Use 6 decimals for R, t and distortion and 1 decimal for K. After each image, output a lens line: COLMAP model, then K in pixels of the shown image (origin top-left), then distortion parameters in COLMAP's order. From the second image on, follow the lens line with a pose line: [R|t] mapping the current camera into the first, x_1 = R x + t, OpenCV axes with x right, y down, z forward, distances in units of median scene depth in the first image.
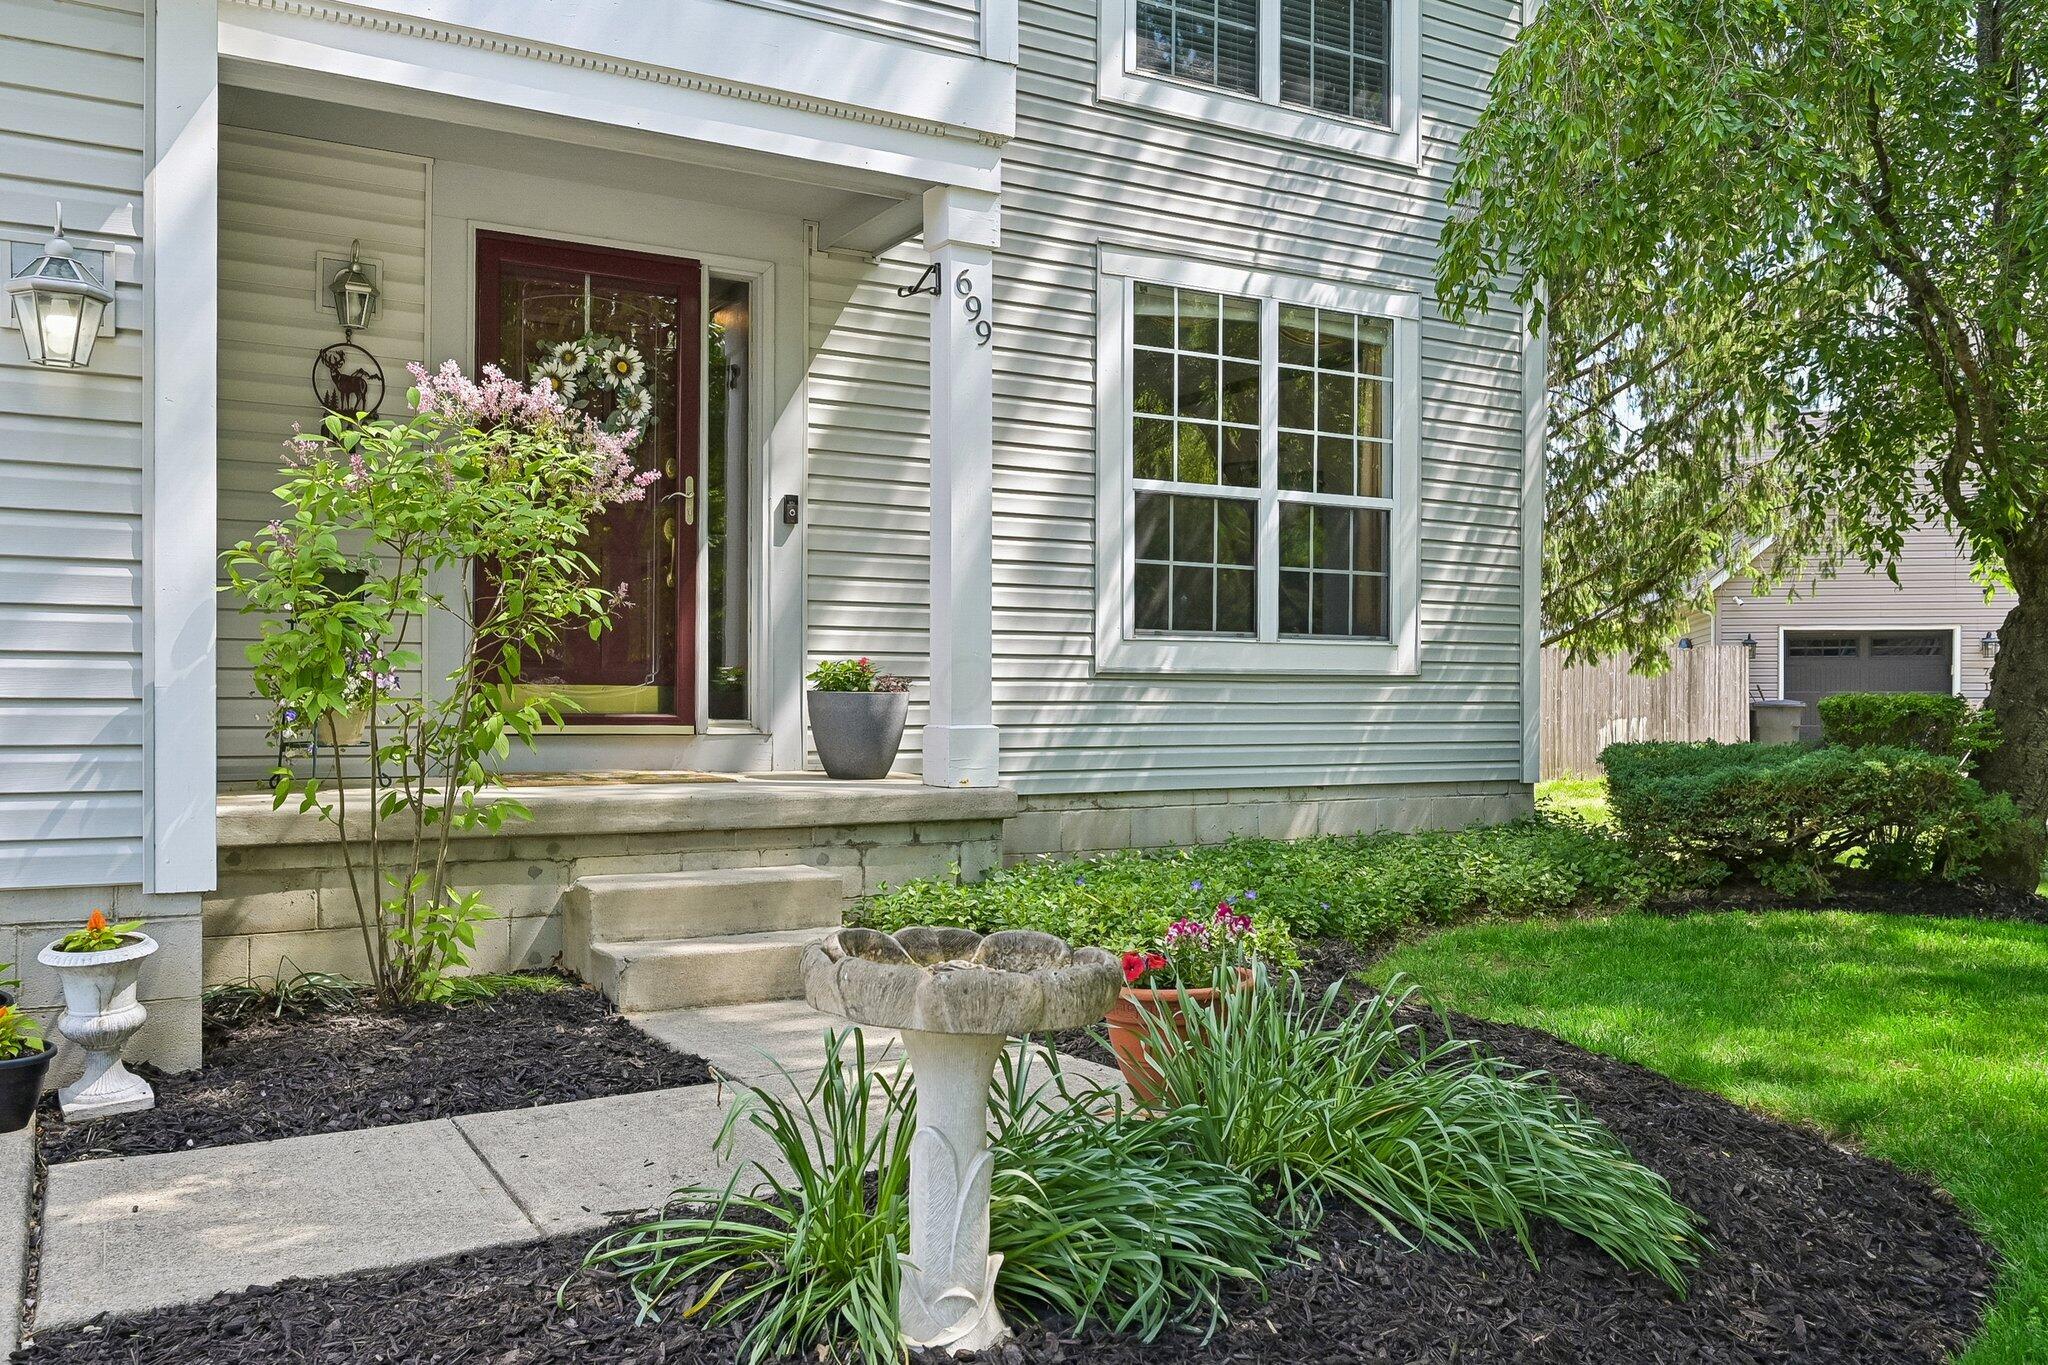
lens RADIAL K [[1617.4, 0, 1019.7], [0, 1617.4, 689.3], [0, 0, 1]] dist [-0.009650, -0.000443]
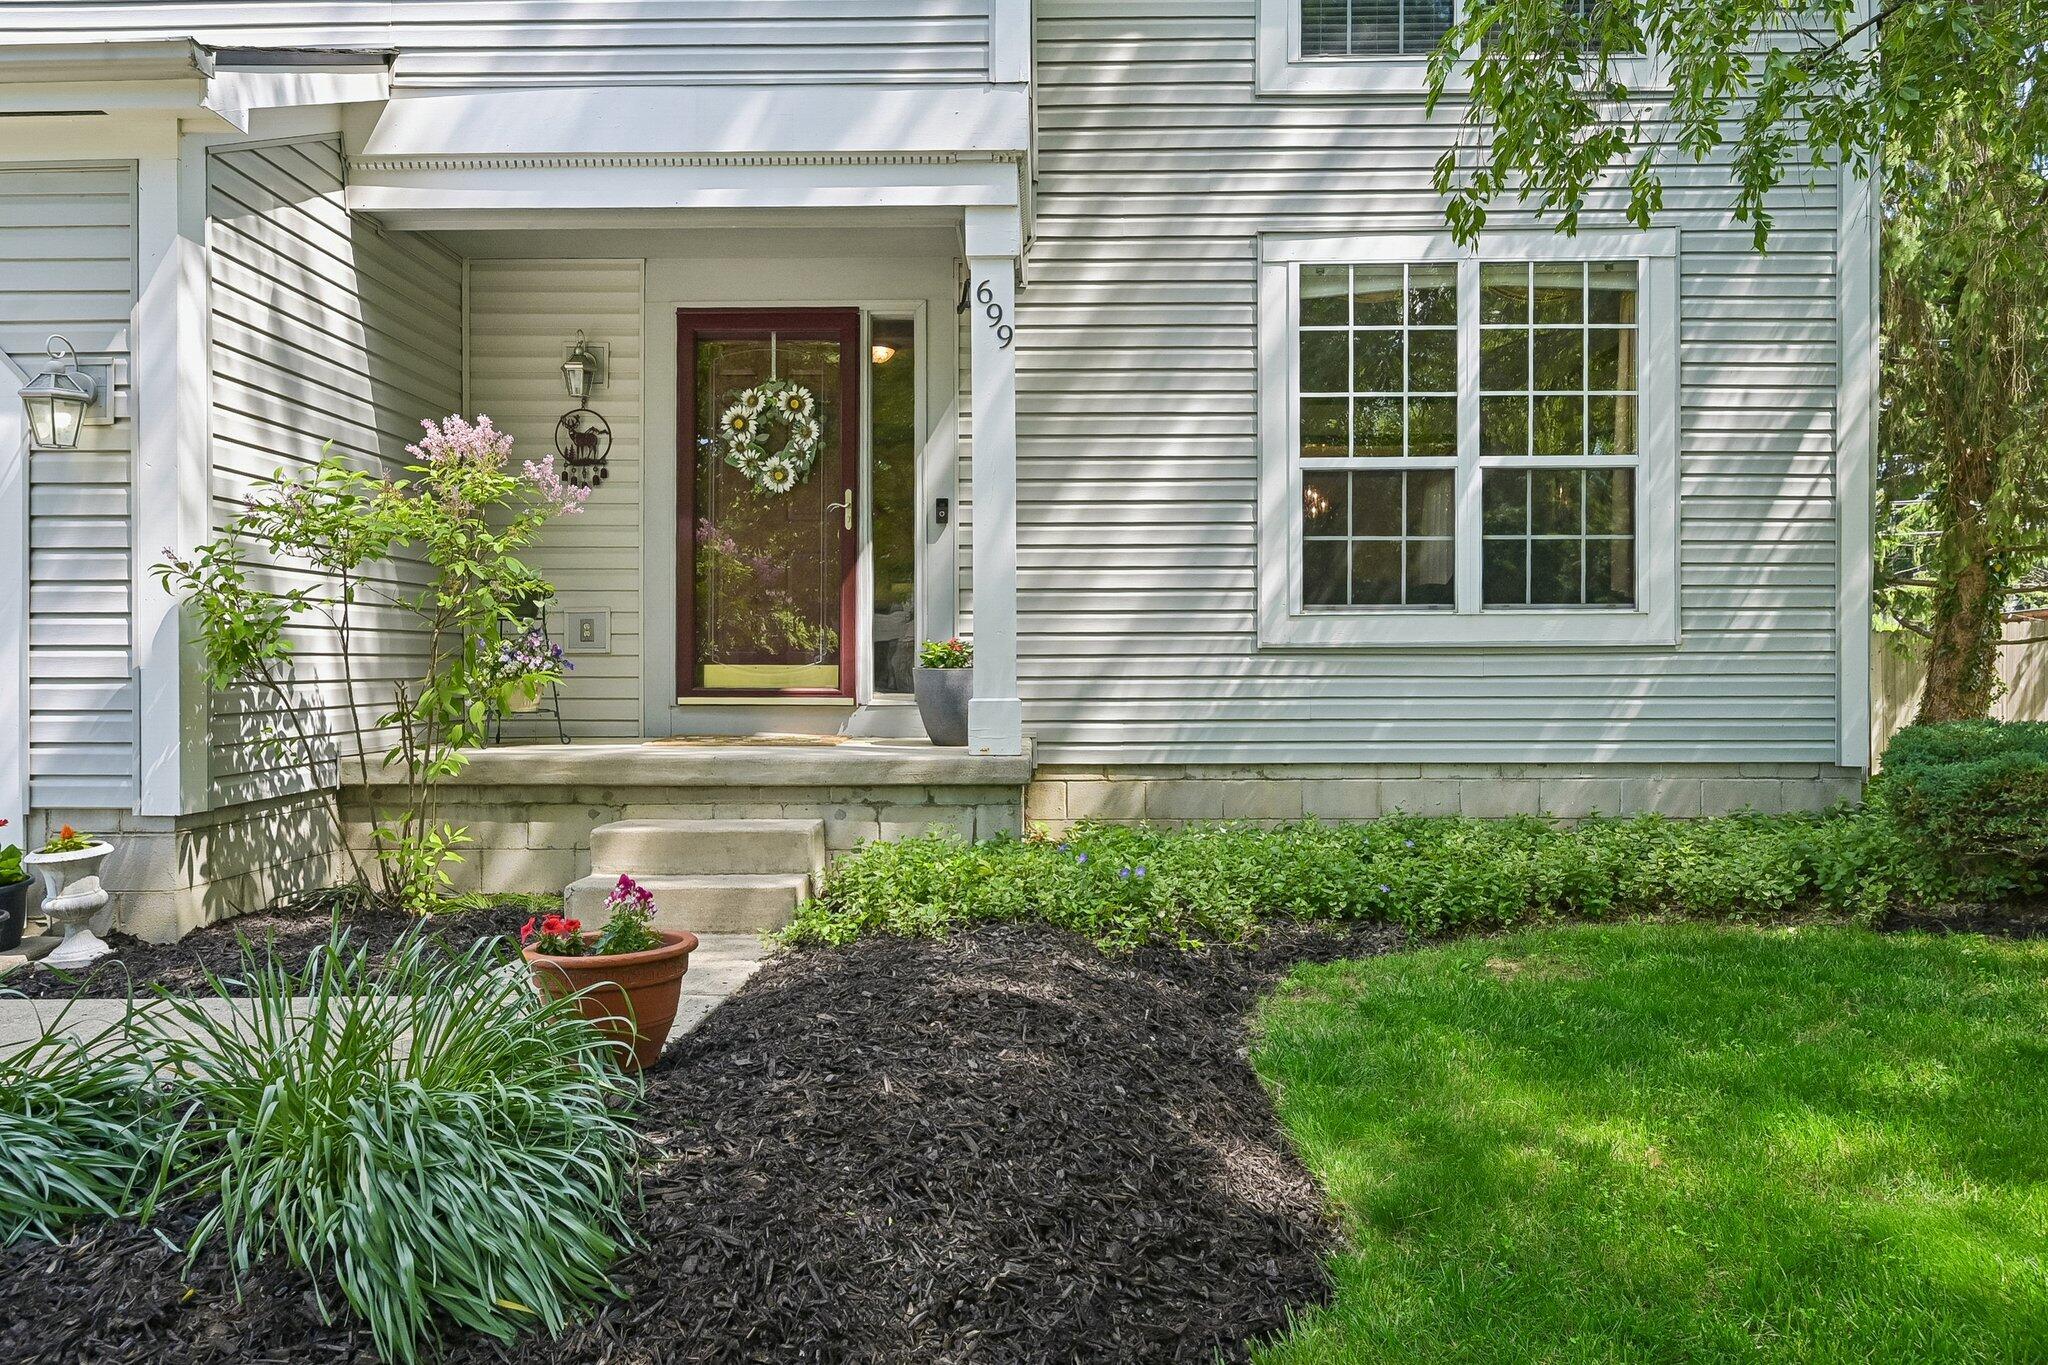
lens RADIAL K [[1322.7, 0, 1023.7], [0, 1322.7, 670.7], [0, 0, 1]] dist [-0.007674, 0.000085]
pose [[0.863326, -0.007665, -0.504588, 0.346684], [0.008557, 0.999963, -0.000549, 0.003484], [0.504574, -0.003844, 0.863360, 0.191859]]
